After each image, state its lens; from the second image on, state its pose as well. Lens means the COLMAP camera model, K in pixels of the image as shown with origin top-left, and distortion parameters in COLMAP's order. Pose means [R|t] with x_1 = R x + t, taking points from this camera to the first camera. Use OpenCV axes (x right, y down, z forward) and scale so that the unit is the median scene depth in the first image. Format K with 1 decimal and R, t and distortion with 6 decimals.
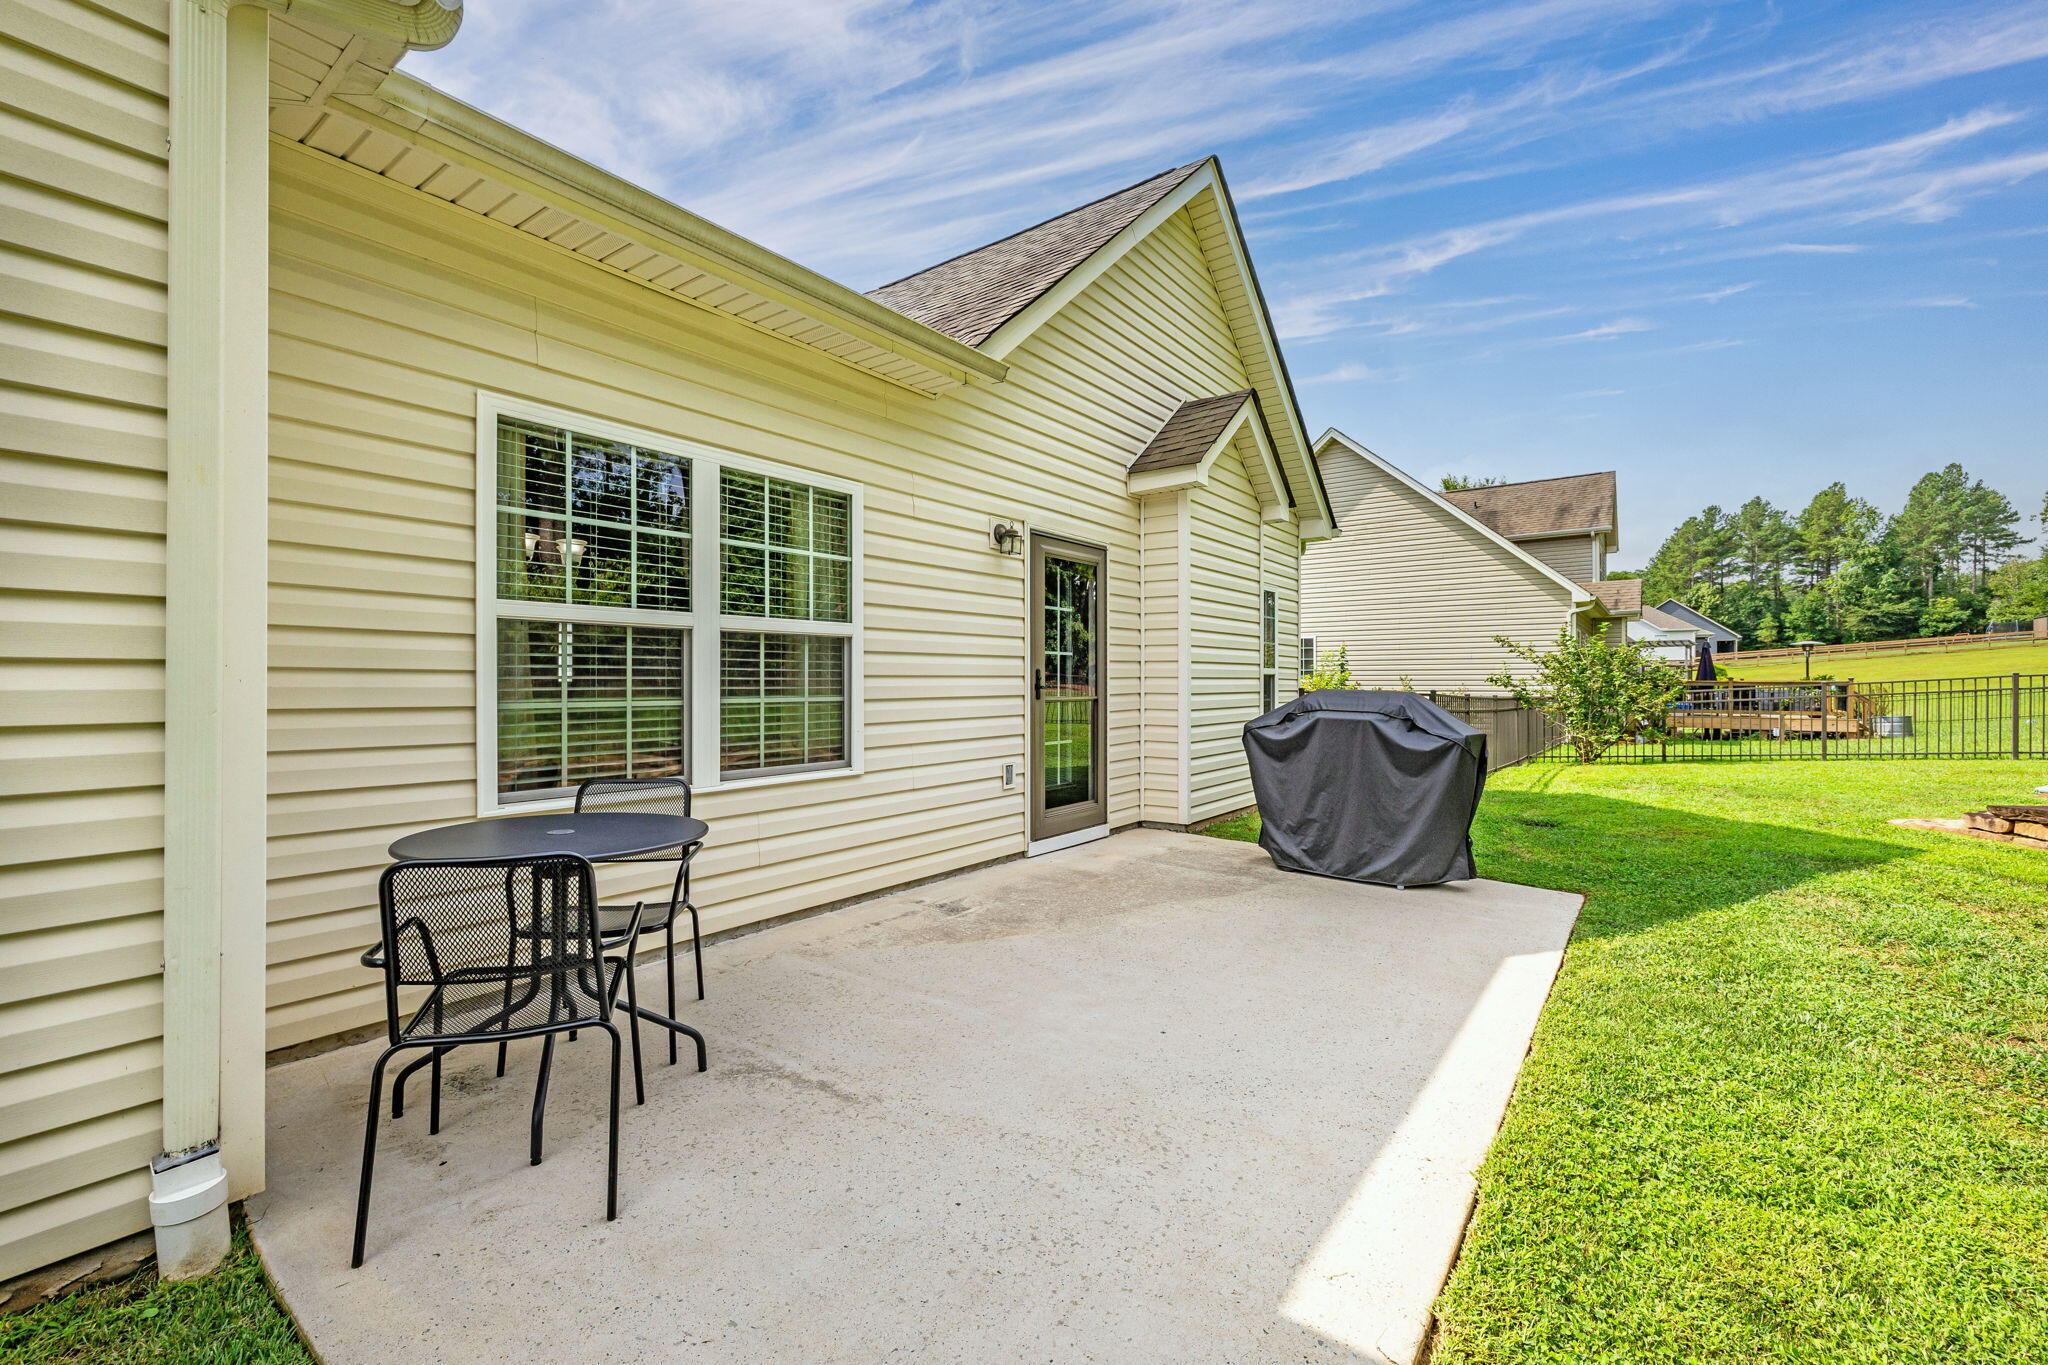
lens RADIAL K [[859.5, 0, 1026.3], [0, 859.5, 678.1], [0, 0, 1]] dist [-0.001862, 0.000037]
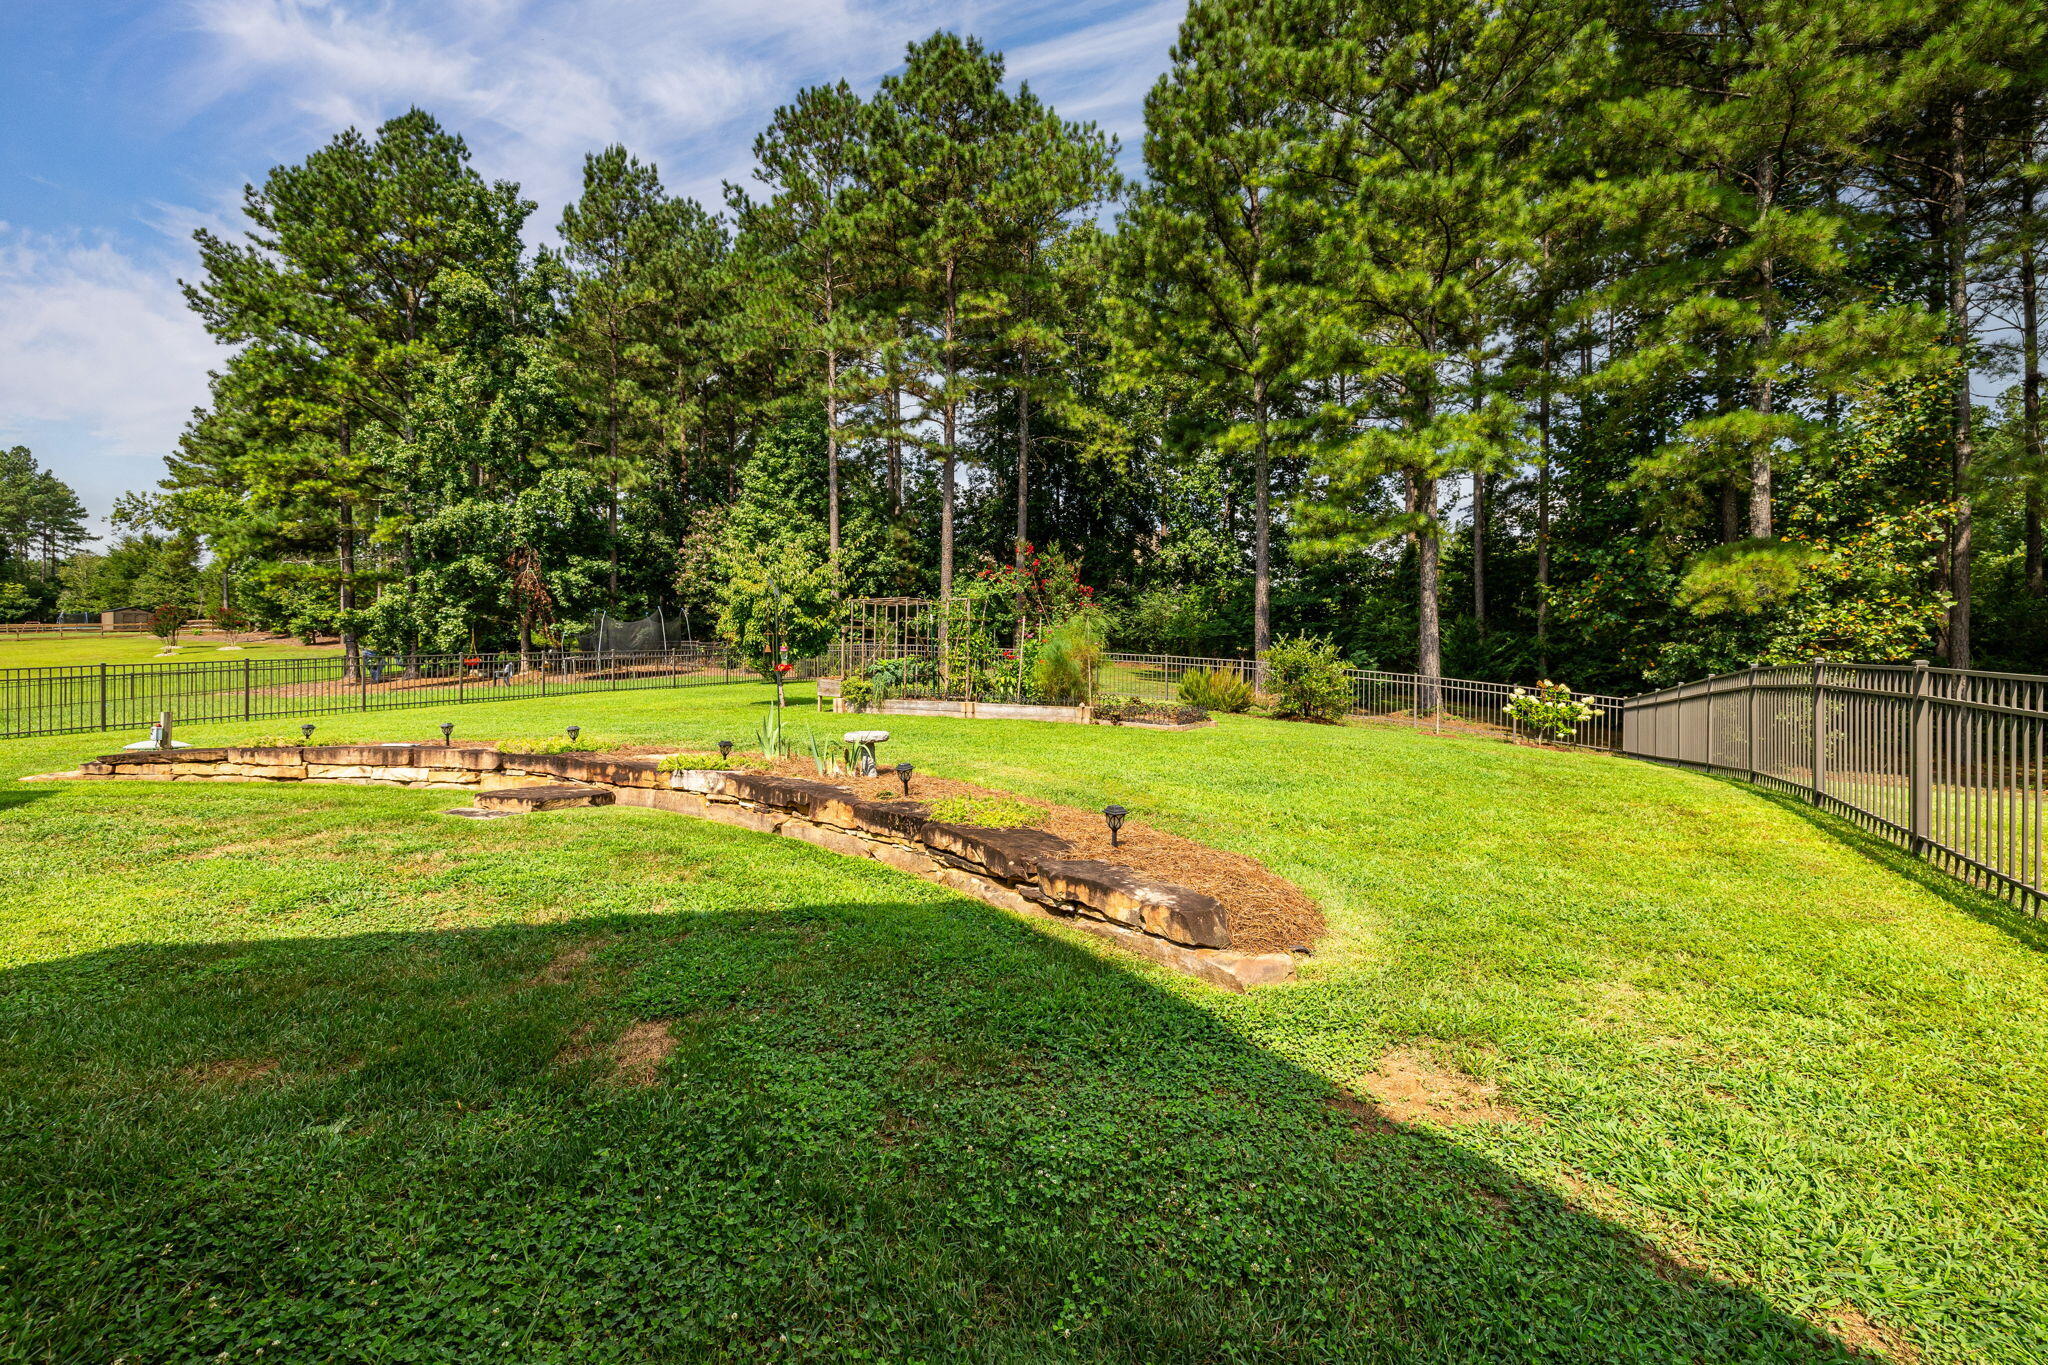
lens RADIAL K [[859.5, 0, 1026.3], [0, 859.5, 678.1], [0, 0, 1]] dist [-0.001862, 0.000037]
pose [[-0.119101, -0.009017, 0.992841, -0.700738], [-0.004333, 0.999954, 0.008561, -0.002061], [-0.992873, -0.003282, -0.119134, -0.534239]]
